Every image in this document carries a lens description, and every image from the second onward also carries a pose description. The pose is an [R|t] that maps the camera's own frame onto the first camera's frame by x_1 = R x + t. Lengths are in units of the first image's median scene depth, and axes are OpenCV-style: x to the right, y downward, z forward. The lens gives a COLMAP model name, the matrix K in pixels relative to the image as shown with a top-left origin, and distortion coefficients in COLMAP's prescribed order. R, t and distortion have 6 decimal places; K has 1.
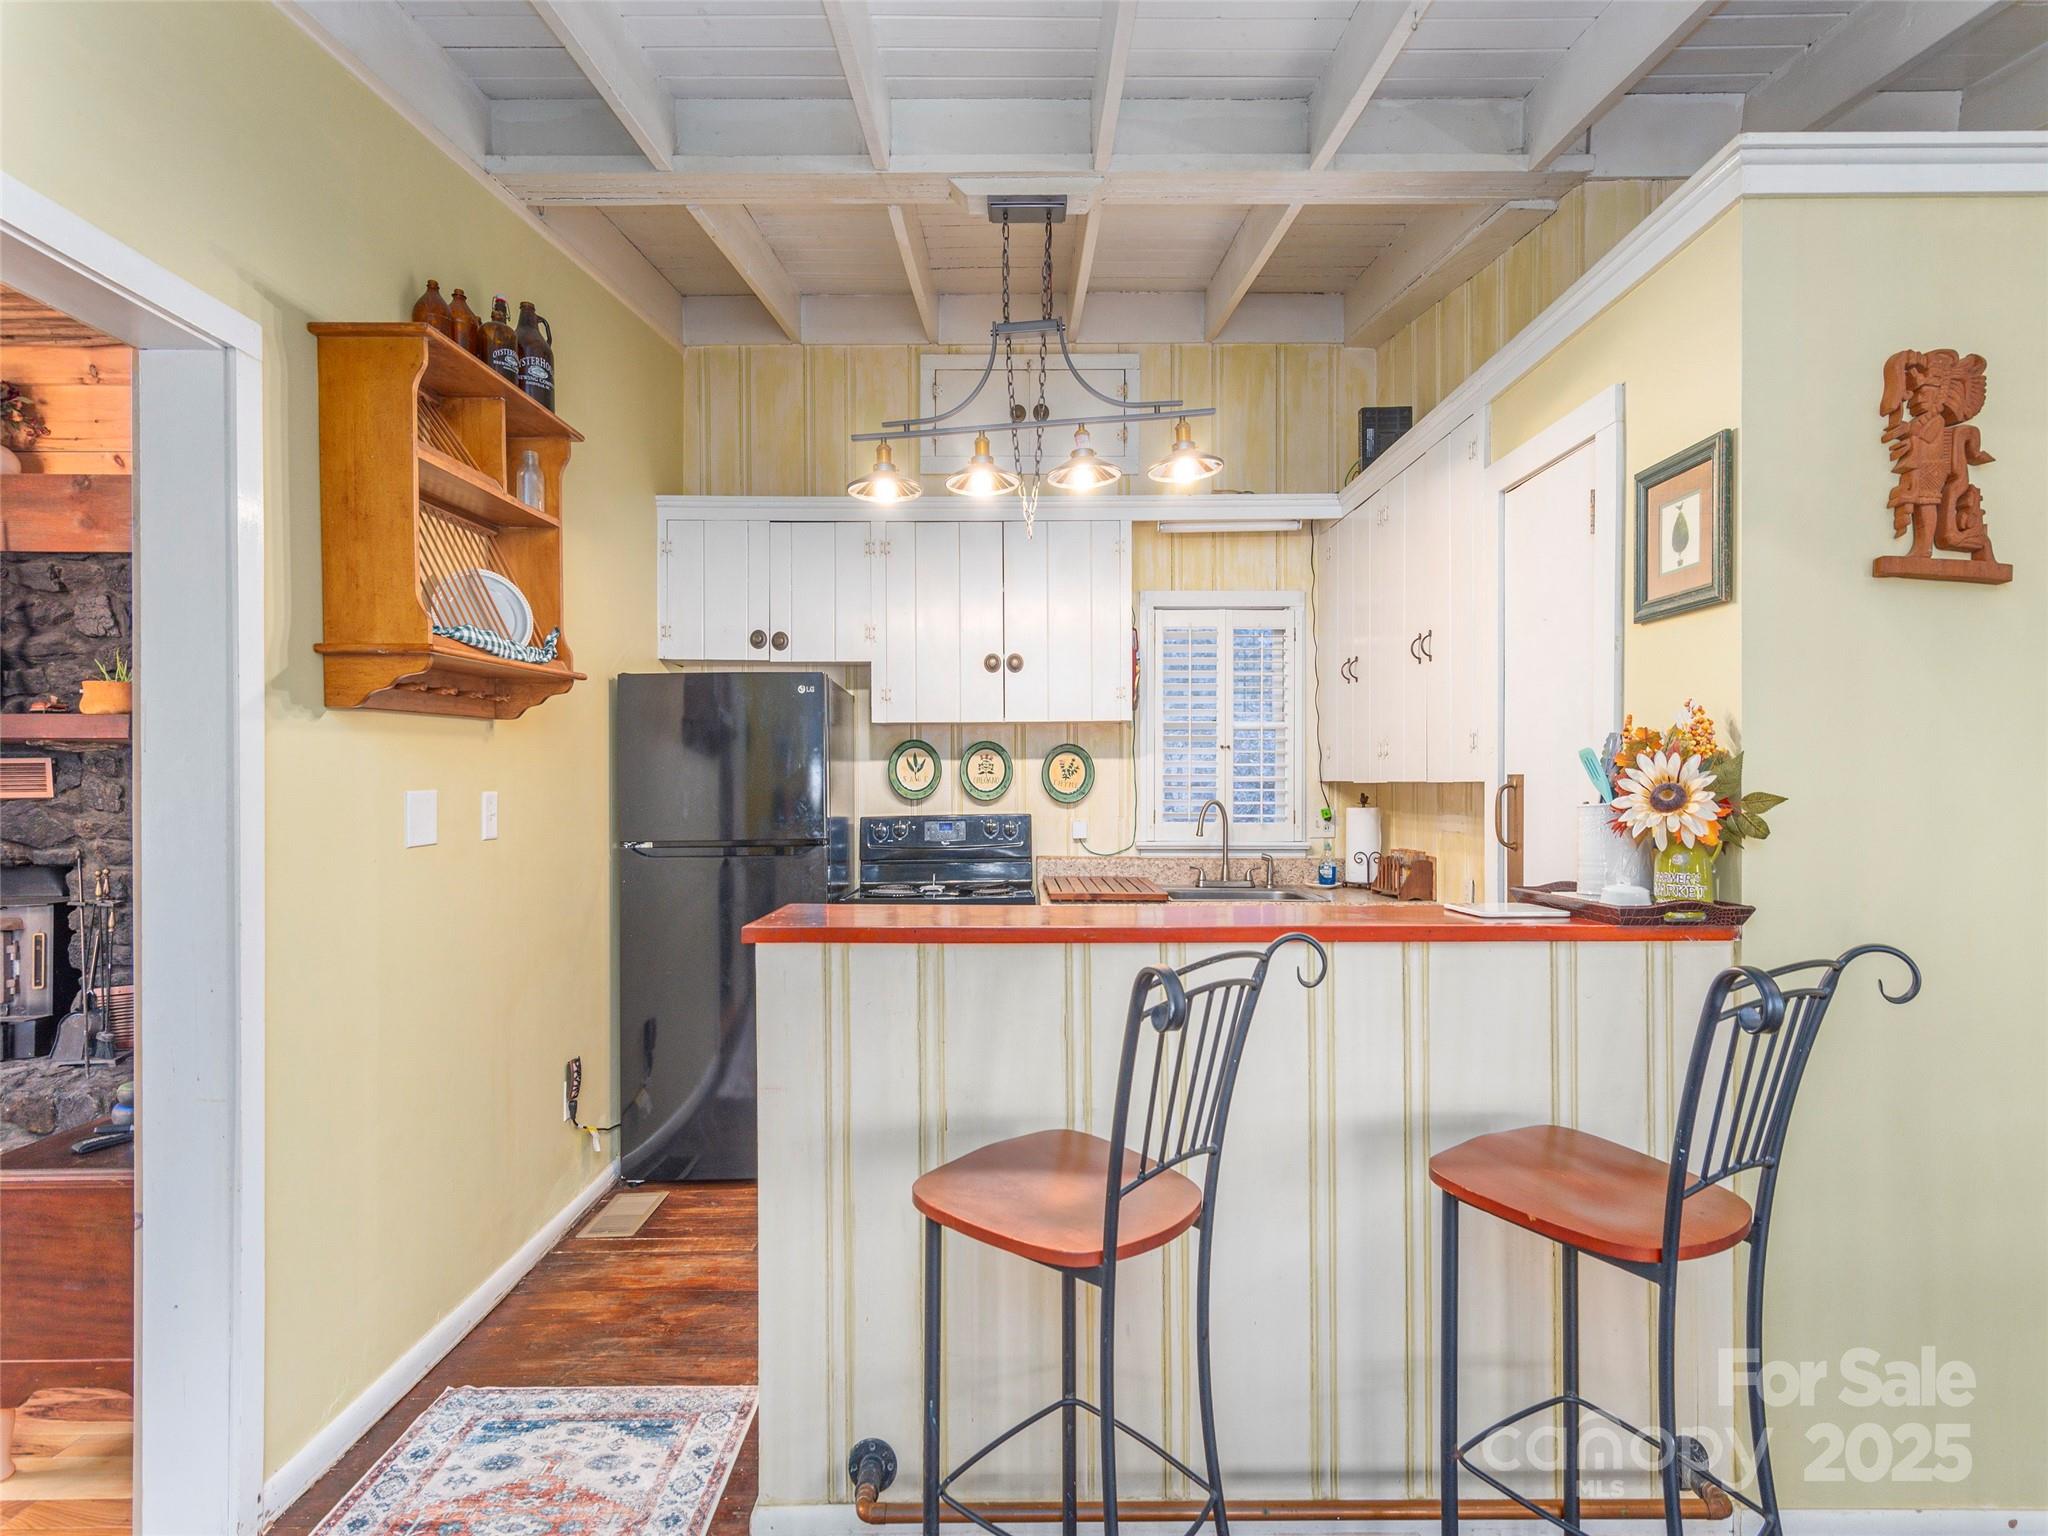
lens RADIAL K [[1008.2, 0, 1026.1], [0, 1008.2, 787.1], [0, 0, 1]] dist [0.008142, -0.000449]
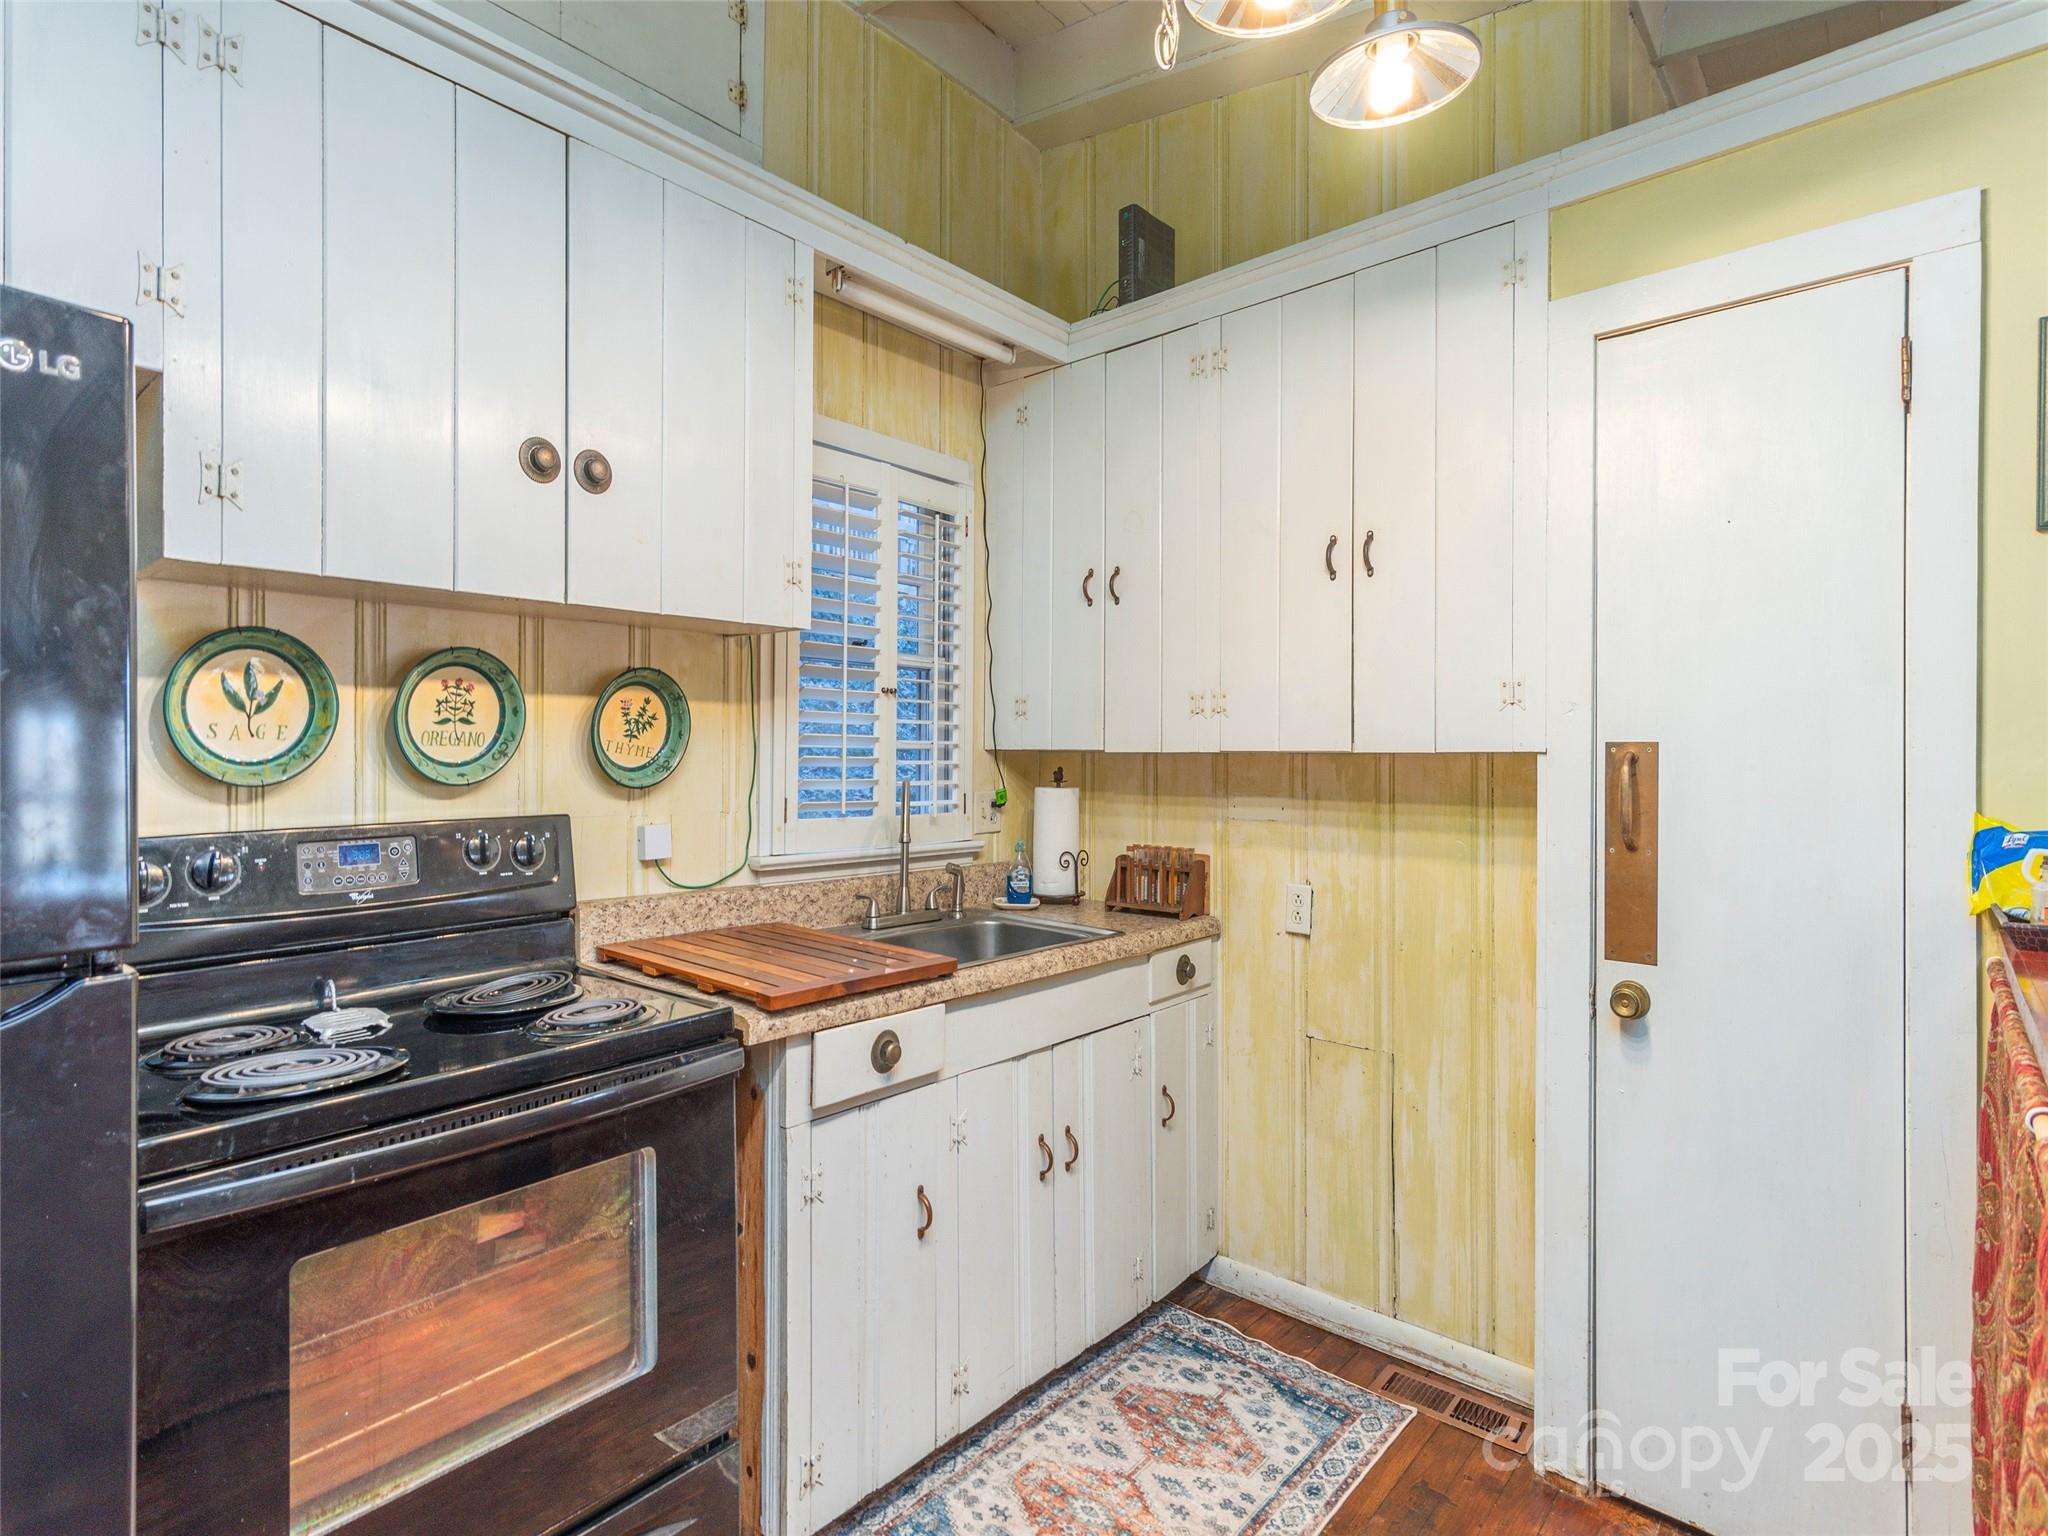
lens RADIAL K [[1008.2, 0, 1015.2], [0, 1008.2, 759.8], [0, 0, 1]] dist [0.008142, -0.000449]
pose [[0.662643, 0.003231, 0.748928, -0.209633], [-0.004435, 0.999990, -0.000390, 0.001131], [-0.748922, -0.003063, 0.662651, 0.552181]]
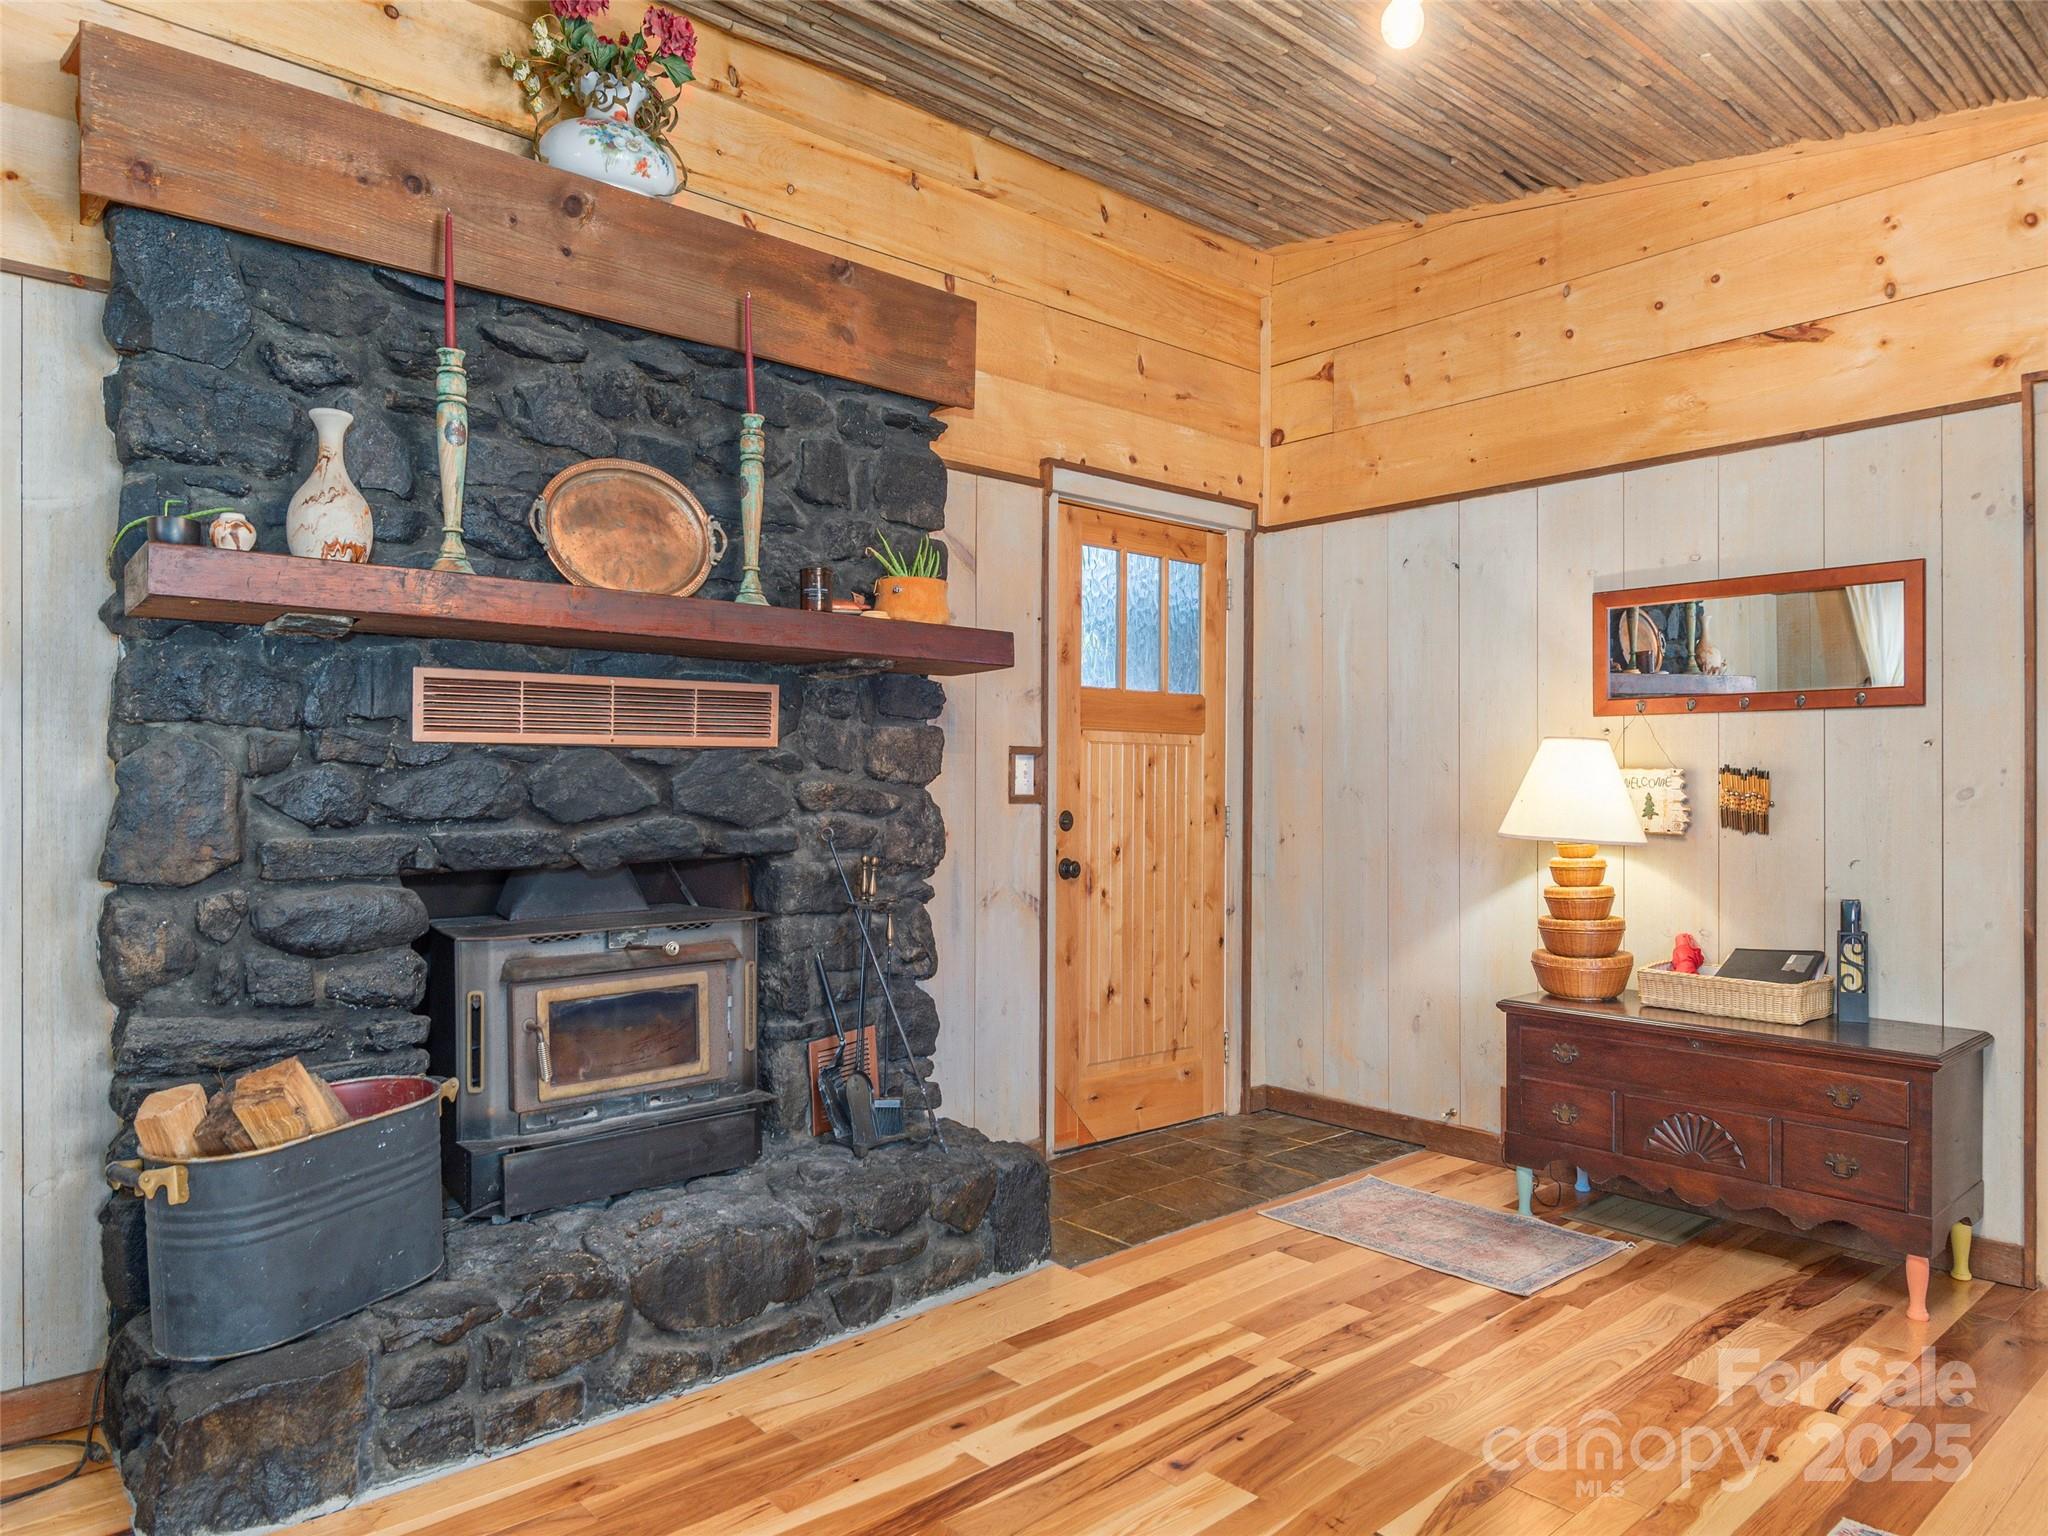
lens RADIAL K [[1337.1, 0, 1018.2], [0, 1337.1, 785.6], [0, 0, 1]] dist [0.001457, -0.003405]
pose [[0.743629, 0.003402, 0.668583, -1.389583], [-0.003525, 0.999993, -0.001167, 0.034673], [-0.668583, -0.001489, 0.743636, 0.271117]]
